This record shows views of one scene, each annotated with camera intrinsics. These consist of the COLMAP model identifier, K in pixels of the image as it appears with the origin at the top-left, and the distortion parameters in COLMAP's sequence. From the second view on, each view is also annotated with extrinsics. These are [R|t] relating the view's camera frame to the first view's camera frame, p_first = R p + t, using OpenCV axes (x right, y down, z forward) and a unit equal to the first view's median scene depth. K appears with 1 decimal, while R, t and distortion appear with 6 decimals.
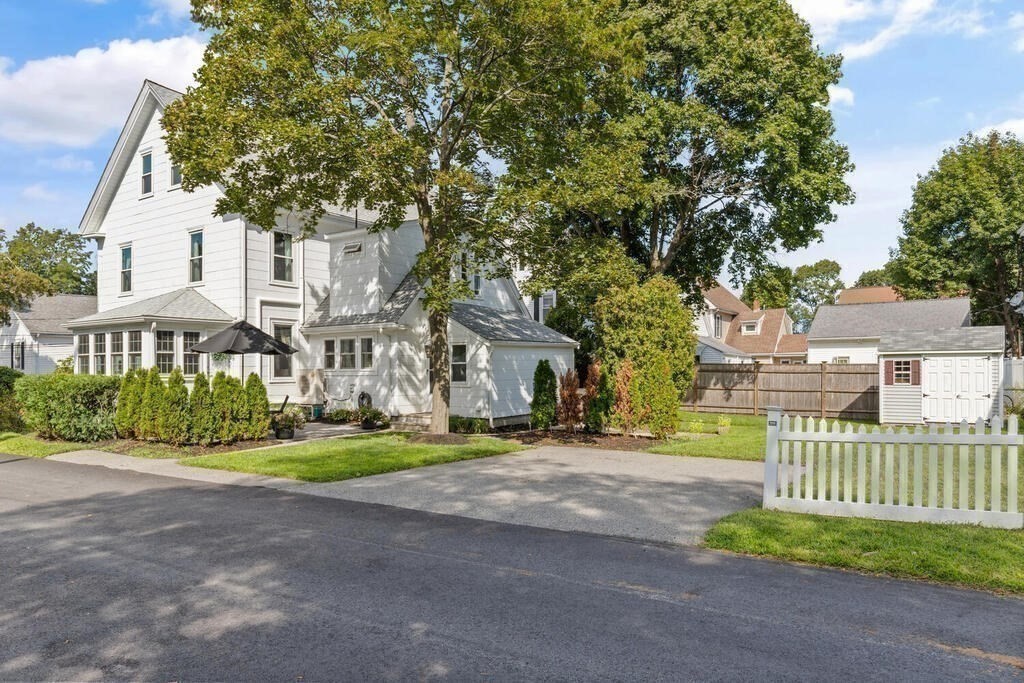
lens RADIAL K [[629.8, 0, 511.9], [0, 629.8, 371.5], [0, 0, 1]] dist [0.000202, -0.000414]
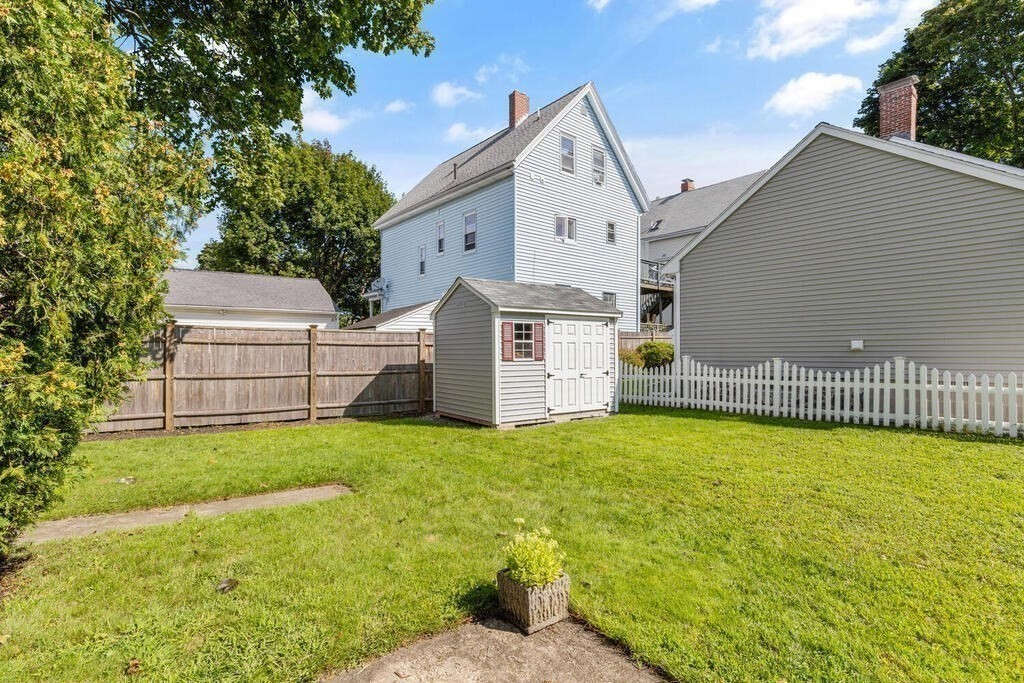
lens RADIAL K [[469.1, 0, 514.0], [0, 469.1, 344.3], [0, 0, 1]] dist [0.017675, -0.000430]
pose [[0.309153, 0.020497, 0.950792, 0.159209], [0.002361, 0.999748, -0.022320, 0.015035], [-0.951009, 0.009146, 0.309026, 0.857528]]
